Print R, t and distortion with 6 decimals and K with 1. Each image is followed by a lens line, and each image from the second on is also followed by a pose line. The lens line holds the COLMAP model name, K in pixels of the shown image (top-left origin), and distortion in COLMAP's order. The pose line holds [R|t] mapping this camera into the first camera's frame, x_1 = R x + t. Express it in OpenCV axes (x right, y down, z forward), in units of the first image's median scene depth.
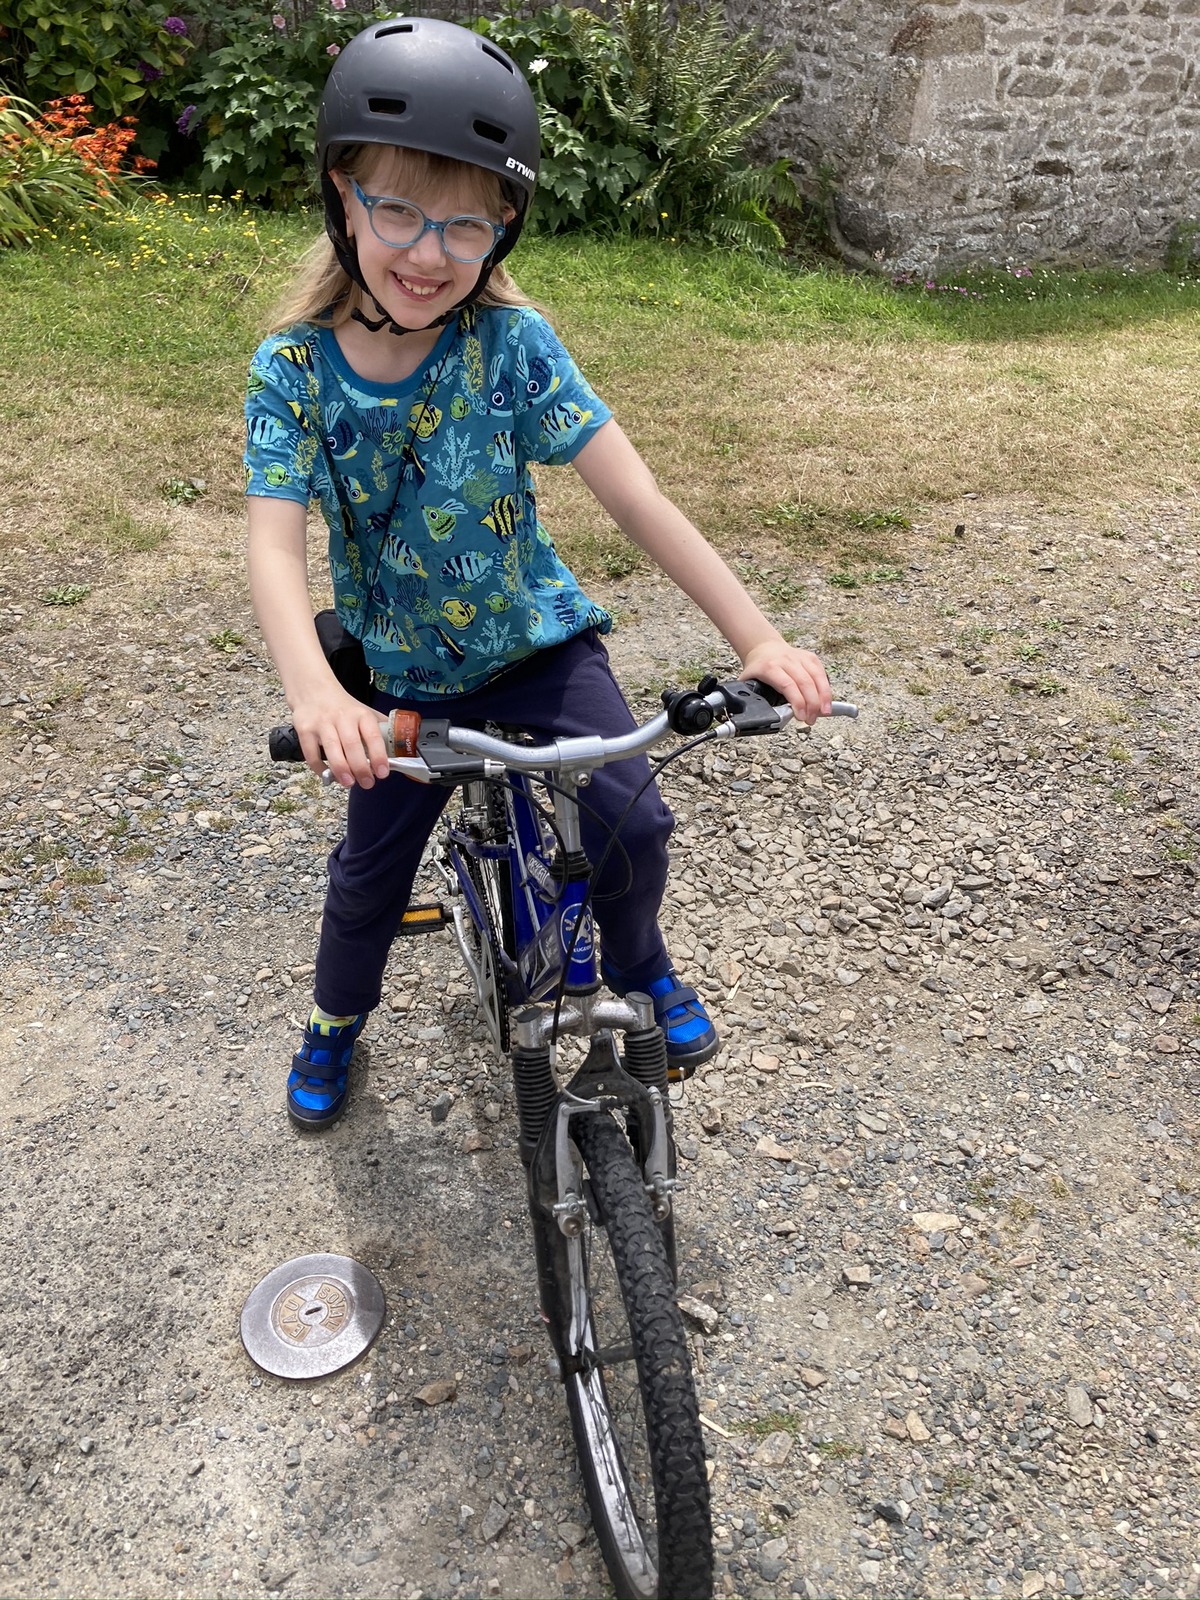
lens RADIAL K [[1306.2, 0, 600.0], [0, 1306.2, 800.0], [0, 0, 1]] dist [0.042072, -0.037515]
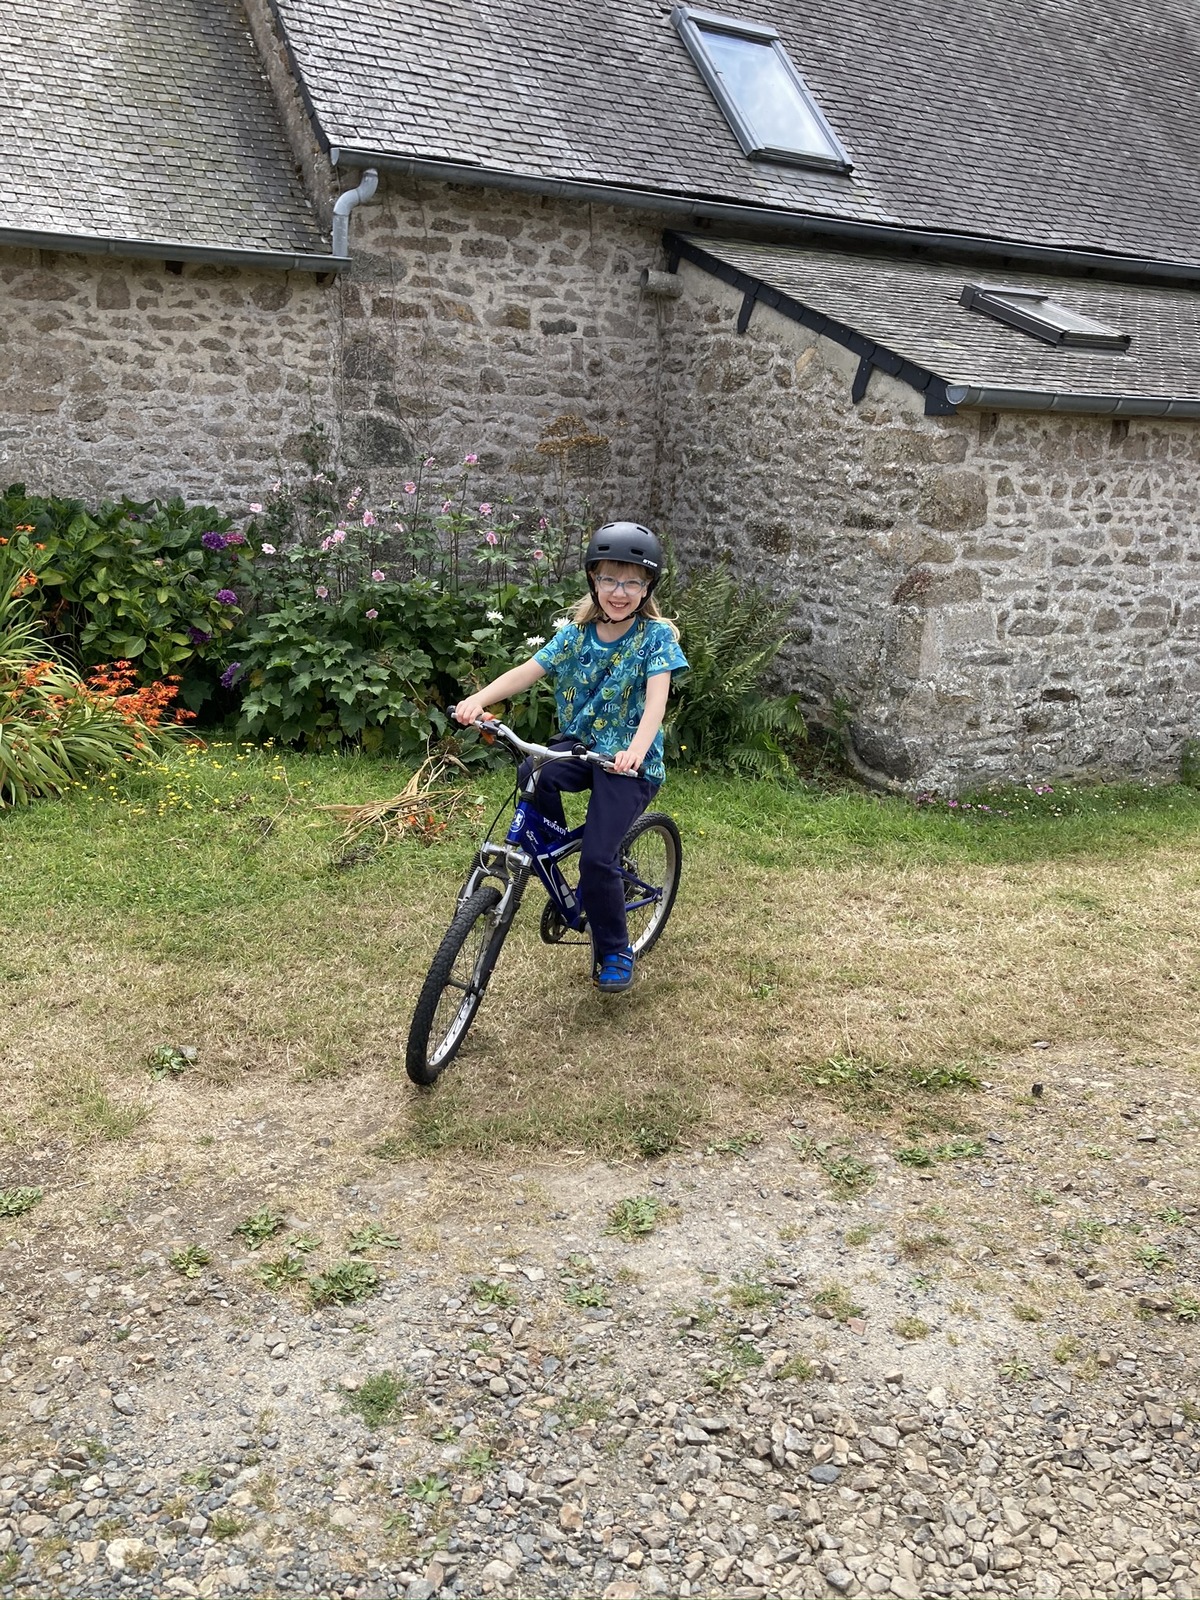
lens RADIAL K [[1306.2, 0, 600.0], [0, 1306.2, 800.0], [0, 0, 1]] dist [0.042072, -0.037515]
pose [[0.999661, -0.018850, -0.017938, -0.001780], [0.011427, 0.937355, -0.348189, -0.086013], [0.023378, 0.347866, 0.937253, 0.096822]]
